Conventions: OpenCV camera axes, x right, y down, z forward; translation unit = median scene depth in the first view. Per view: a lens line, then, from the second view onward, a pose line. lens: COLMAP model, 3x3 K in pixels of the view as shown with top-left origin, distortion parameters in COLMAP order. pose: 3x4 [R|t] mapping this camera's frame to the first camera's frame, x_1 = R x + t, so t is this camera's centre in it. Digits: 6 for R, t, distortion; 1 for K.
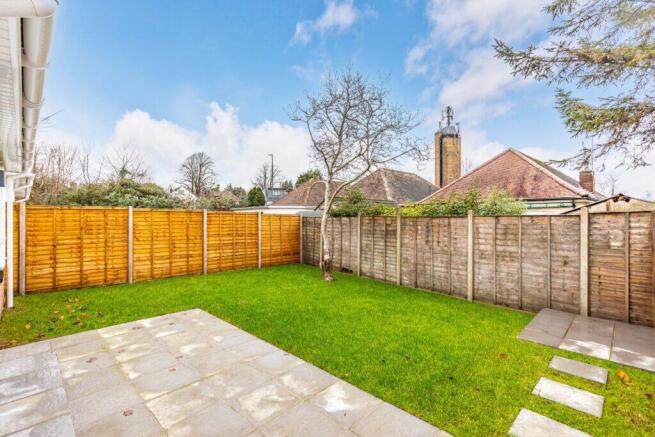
lens RADIAL K [[297.7, 0, 327.1], [0, 297.7, 216.5], [0, 0, 1]] dist [0.002122, 0.000103]
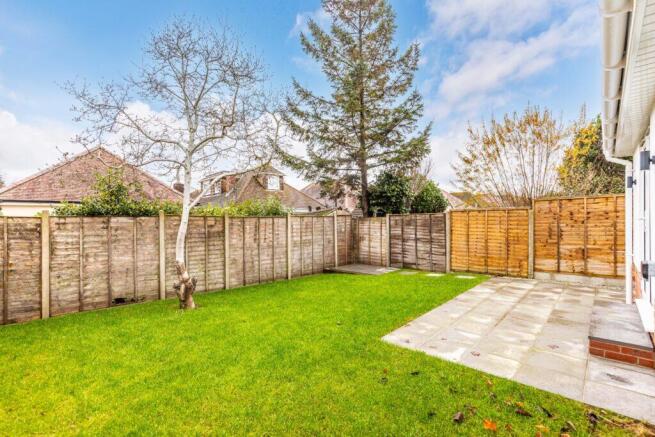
lens RADIAL K [[297.7, 0, 326.6], [0, 297.7, 221.6], [0, 0, 1]] dist [0.002122, 0.000103]
pose [[-0.022912, -0.003789, 0.999730, -0.931020], [0.006708, 0.999970, 0.003944, 0.019312], [-0.999715, 0.006797, -0.022886, 0.933392]]
